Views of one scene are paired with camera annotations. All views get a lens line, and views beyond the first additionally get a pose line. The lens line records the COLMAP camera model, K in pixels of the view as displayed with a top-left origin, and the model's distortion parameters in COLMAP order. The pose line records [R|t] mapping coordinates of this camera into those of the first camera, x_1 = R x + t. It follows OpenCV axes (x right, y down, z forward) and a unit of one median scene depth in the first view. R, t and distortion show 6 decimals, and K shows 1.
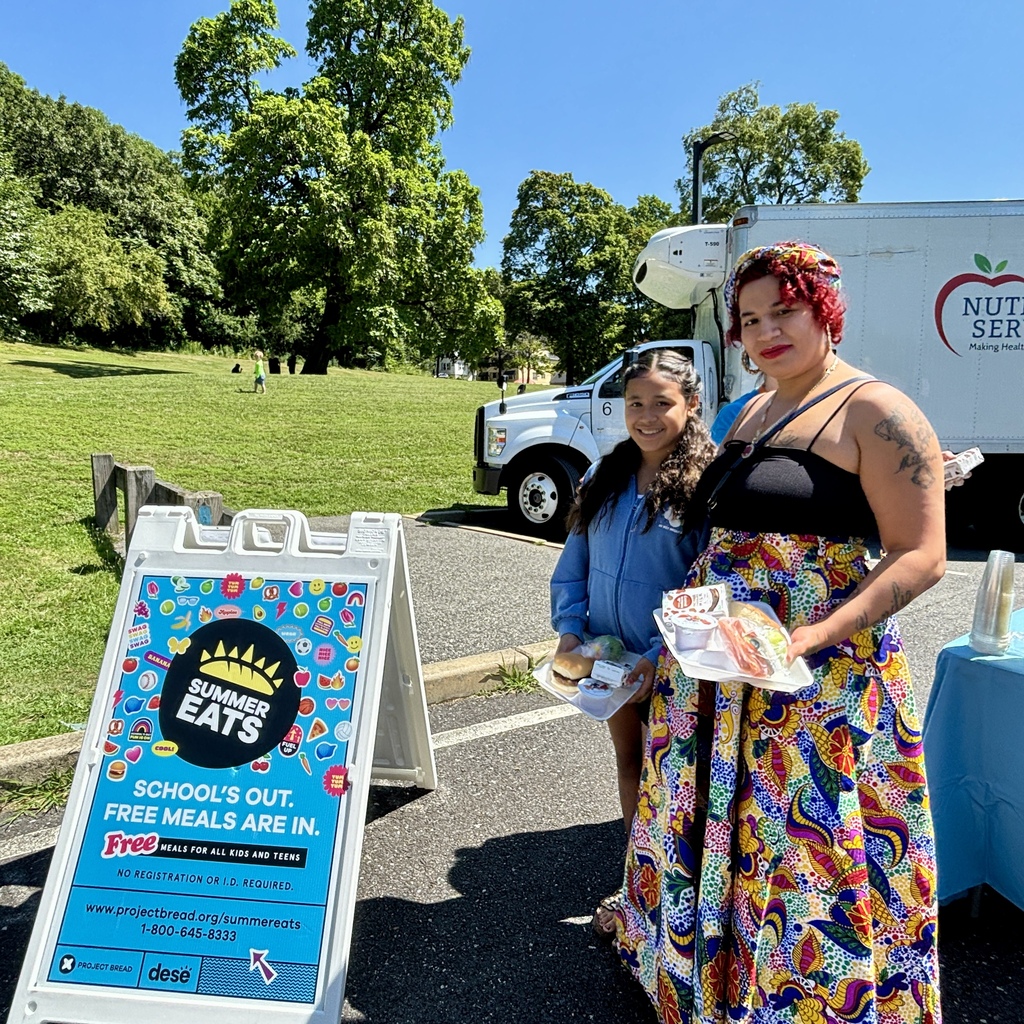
lens RADIAL K [[714.0, 0, 534.3], [0, 714.0, 510.9], [0, 0, 1]] dist [0.021220, -0.034026]
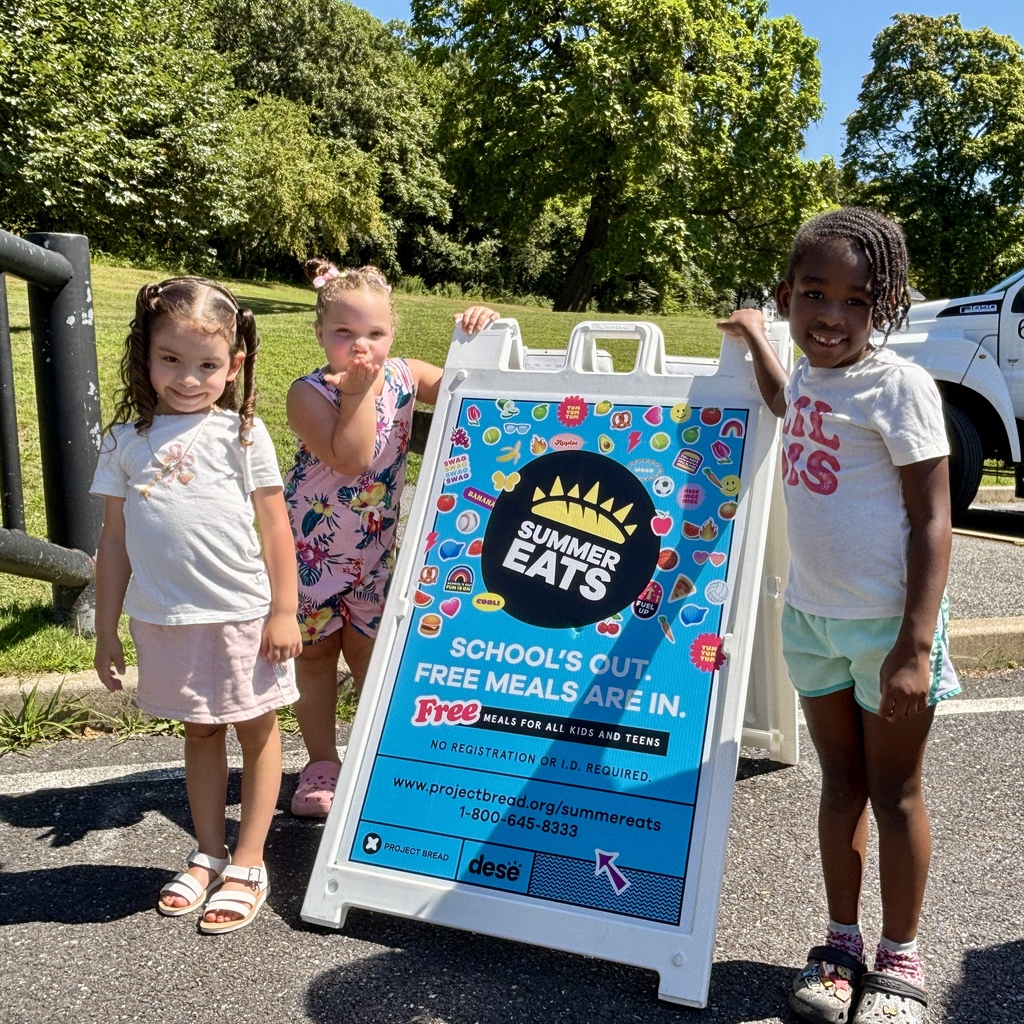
lens RADIAL K [[1052.3, 0, 618.1], [0, 1052.3, 515.5], [0, 0, 1]] dist [0.118526, -0.247503]
pose [[0.972098, 0.042182, -0.230751, -0.109515], [-0.046678, 0.998811, -0.014056, 0.233072], [0.229884, 0.024435, 0.972911, -0.086515]]
